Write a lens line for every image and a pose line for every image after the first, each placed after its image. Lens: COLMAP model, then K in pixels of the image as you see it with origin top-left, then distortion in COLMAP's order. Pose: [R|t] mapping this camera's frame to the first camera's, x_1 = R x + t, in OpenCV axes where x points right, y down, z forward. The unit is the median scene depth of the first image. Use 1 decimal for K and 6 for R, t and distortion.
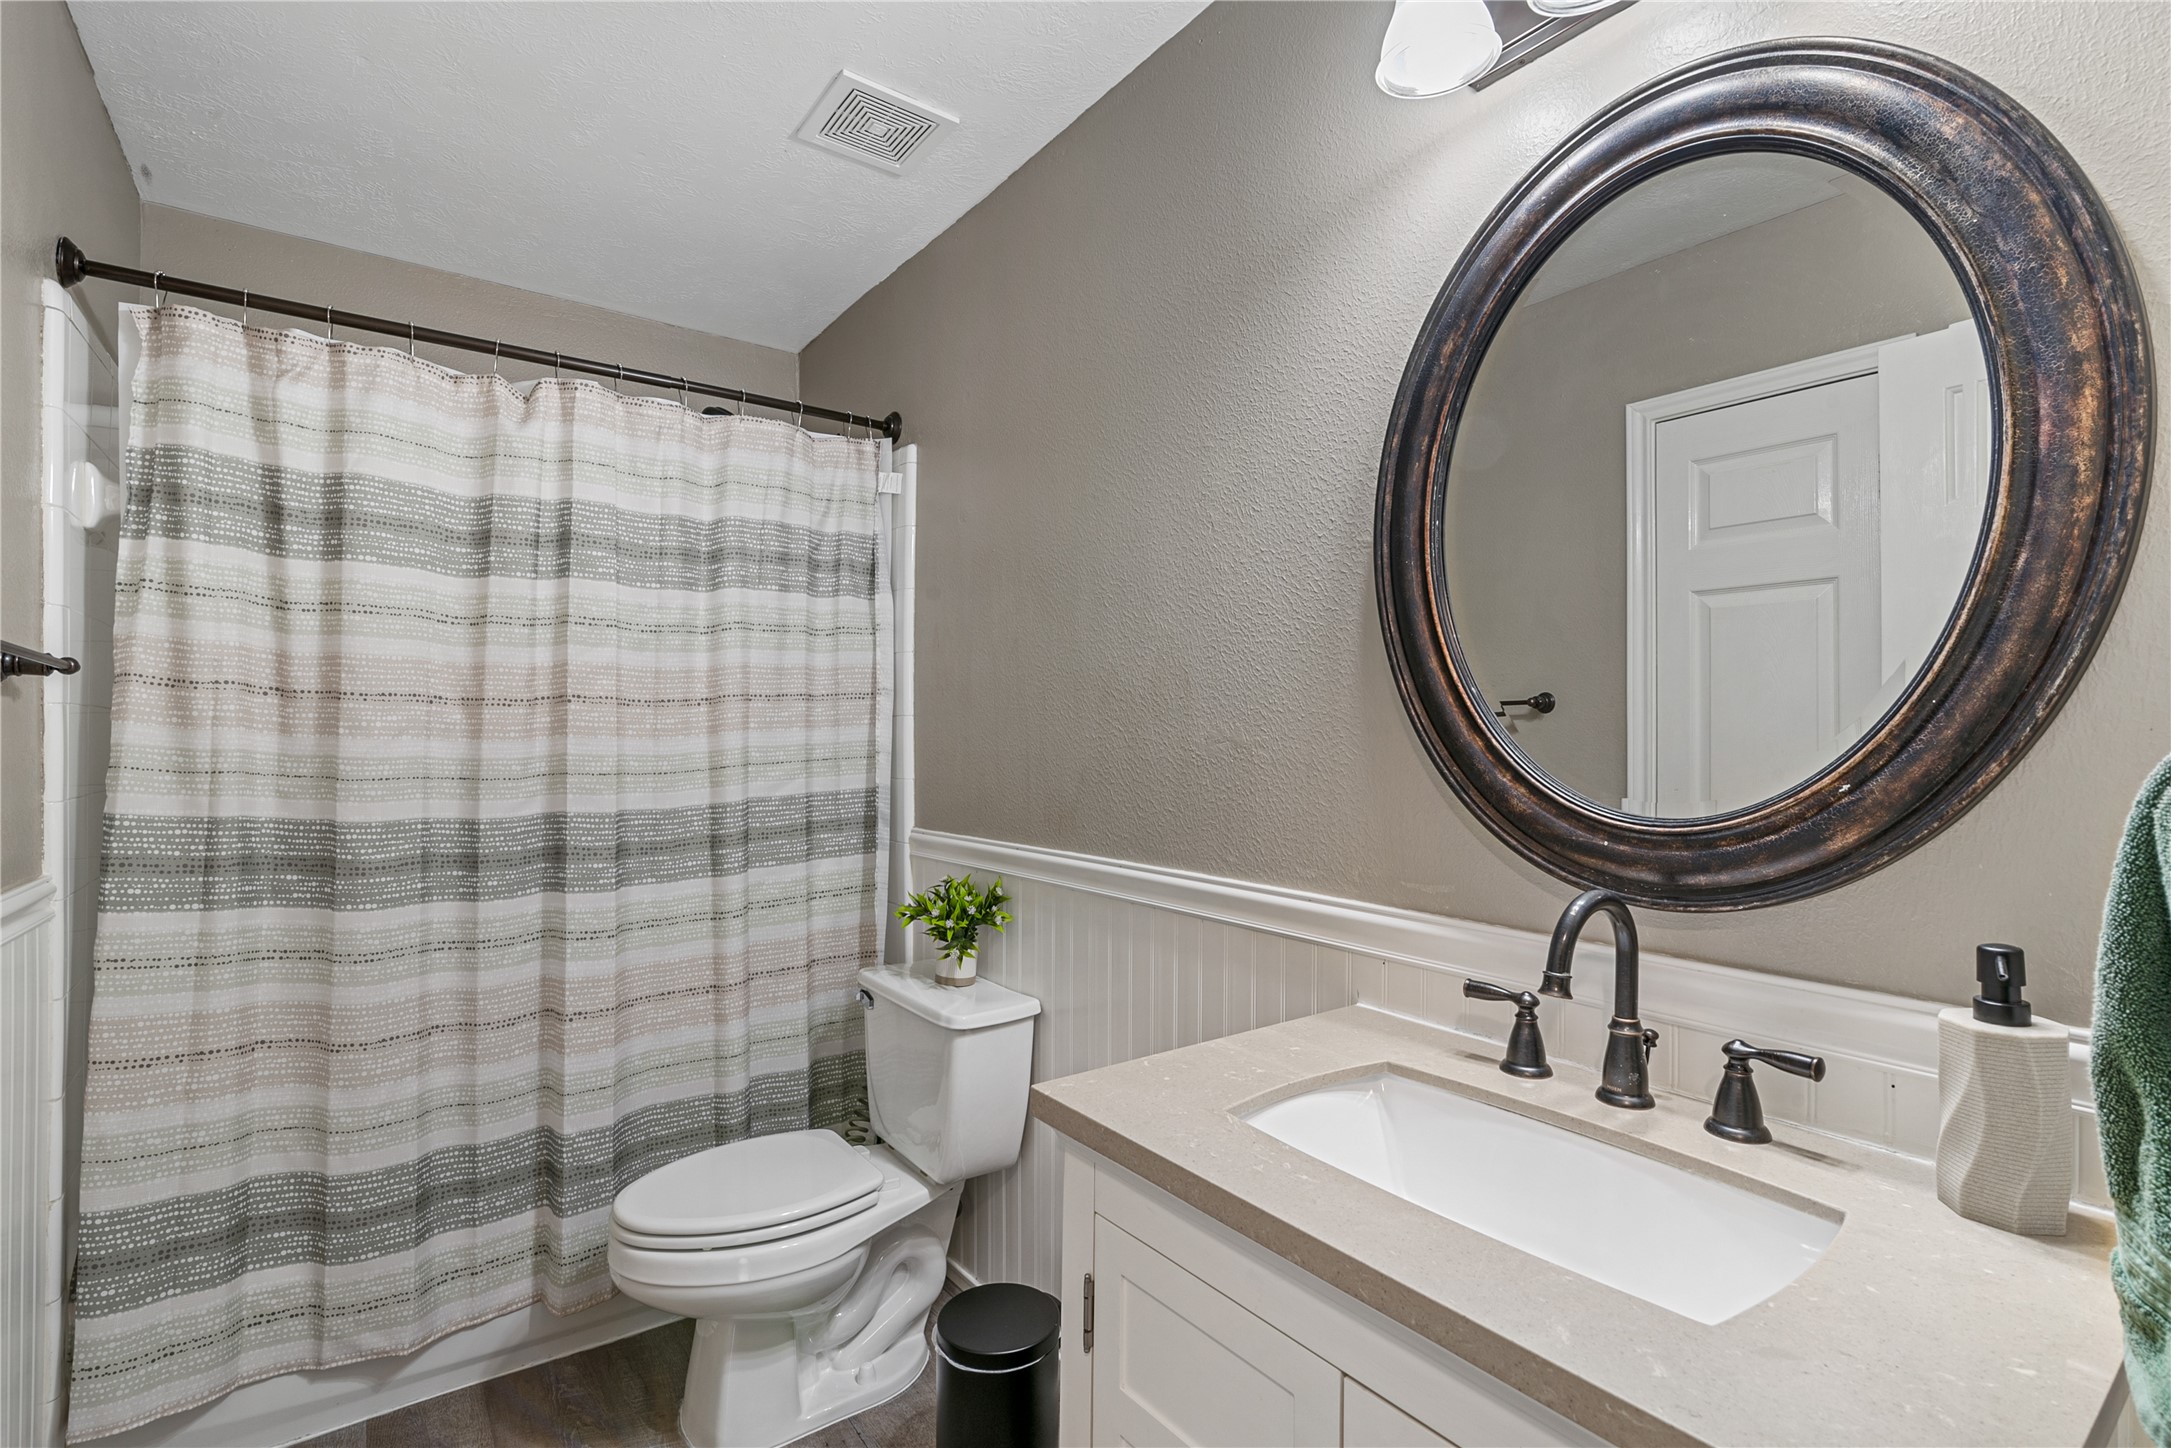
lens RADIAL K [[994.4, 0, 1090.8], [0, 994.4, 721.7], [0, 0, 1]] dist [-0.008119, -0.000931]
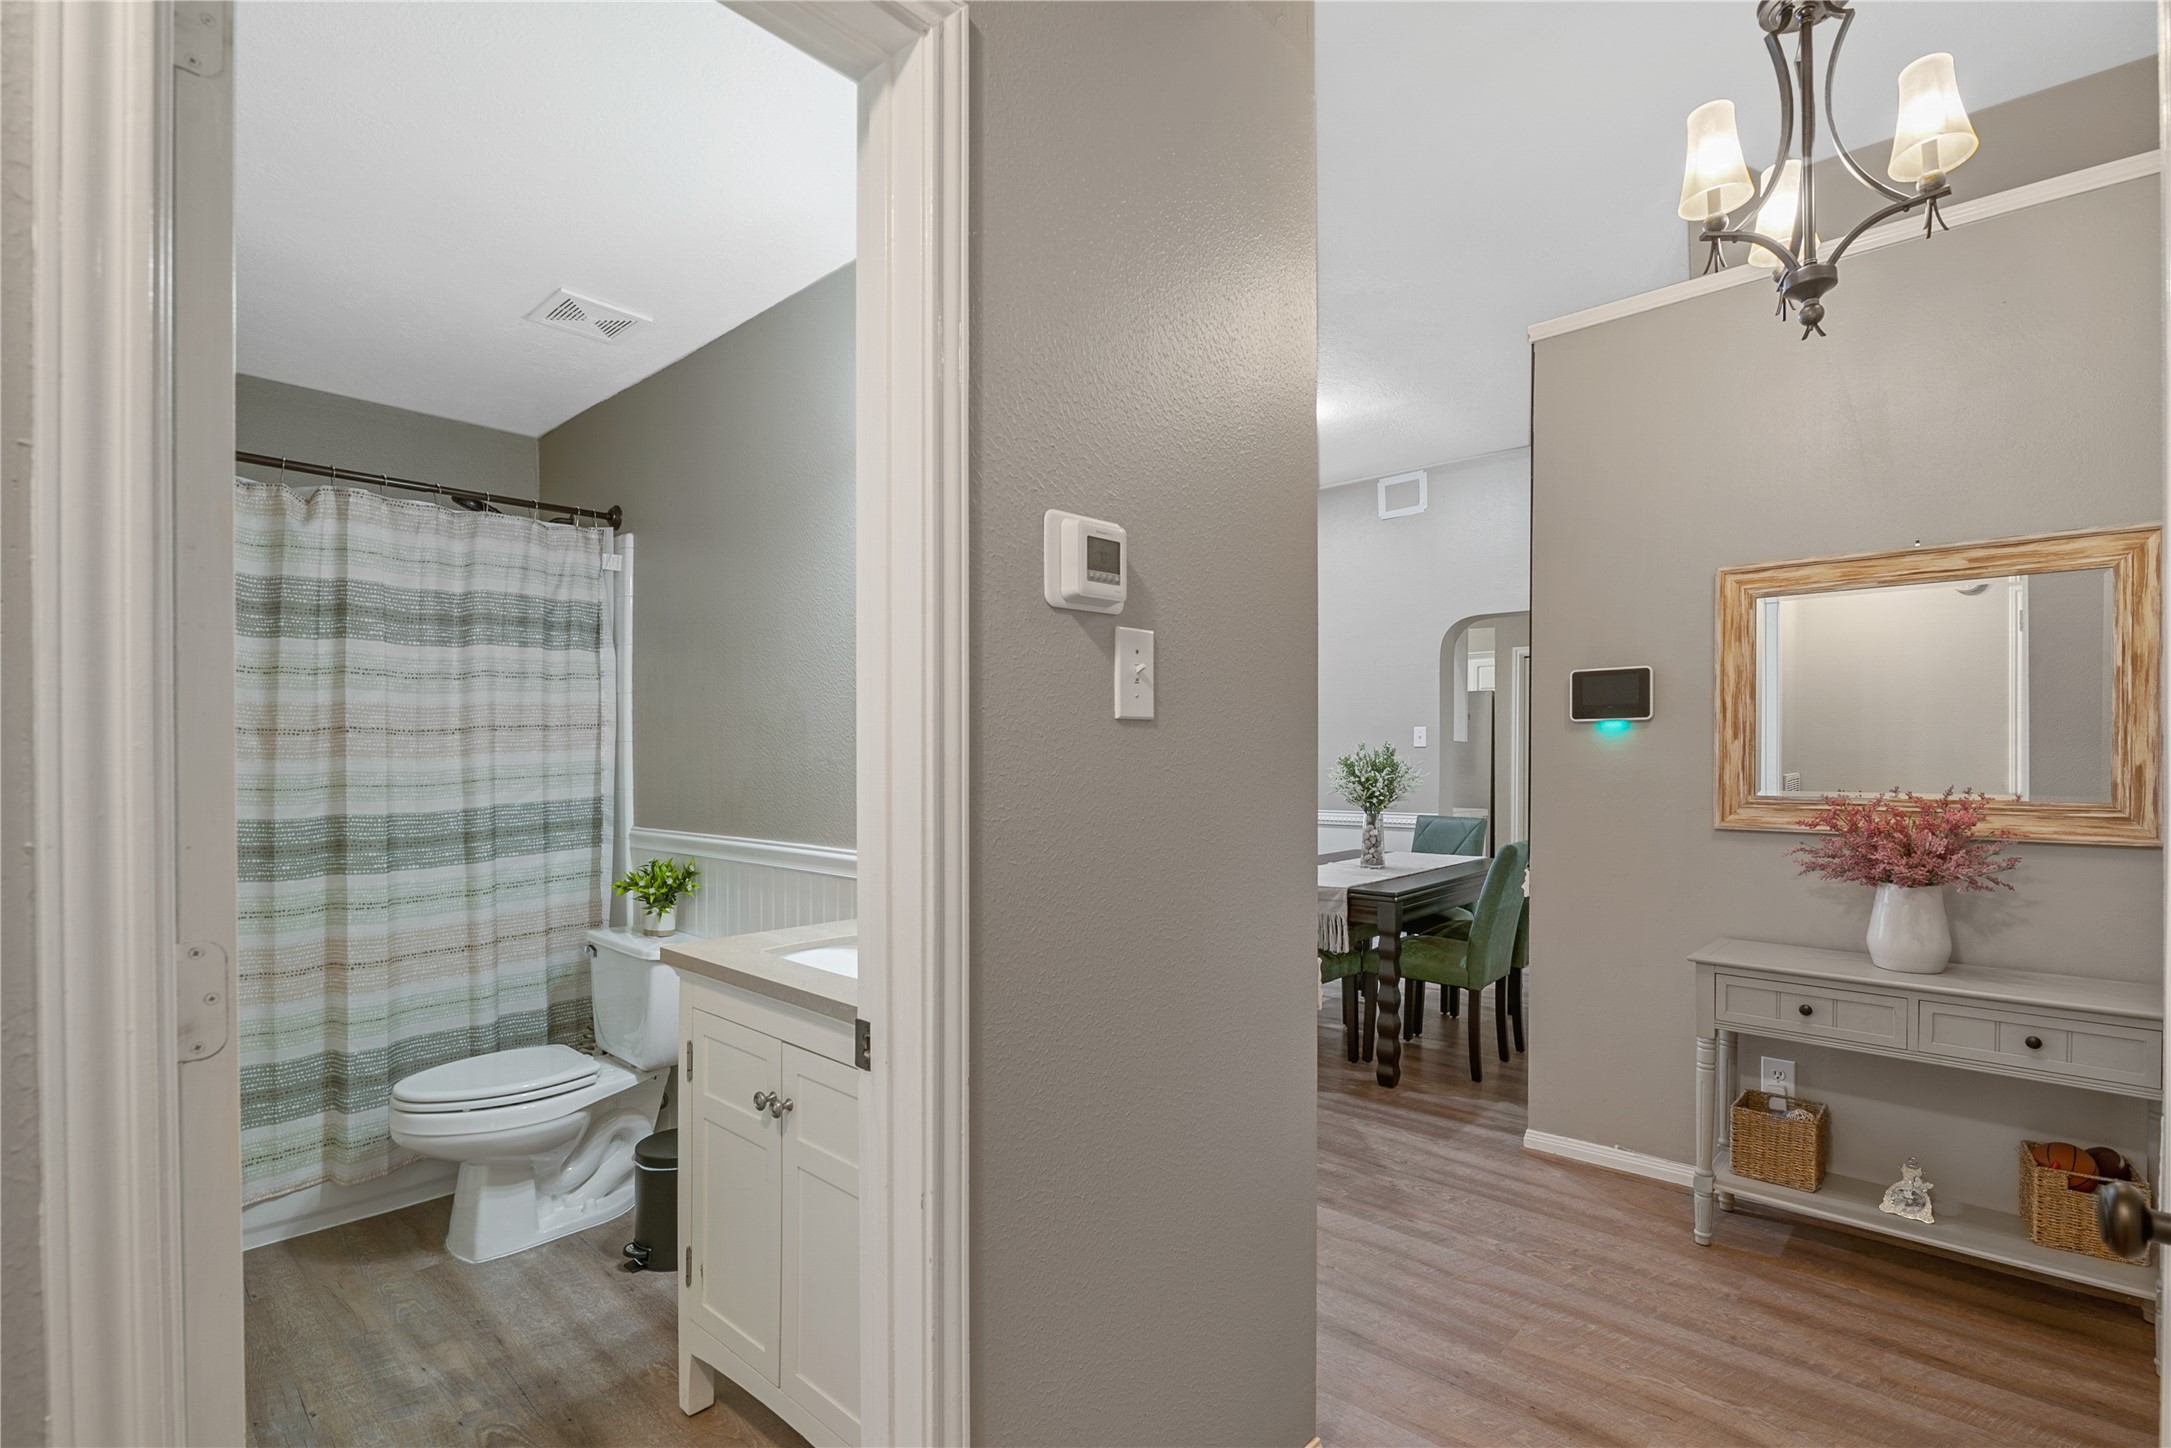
lens RADIAL K [[994.4, 0, 1079.8], [0, 994.4, 764.2], [0, 0, 1]] dist [-0.008119, -0.000931]
pose [[0.980712, -0.002593, 0.195442, 0.175078], [-0.001776, 0.999753, 0.022175, -0.007603], [-0.195451, -0.022095, 0.980465, -0.484616]]
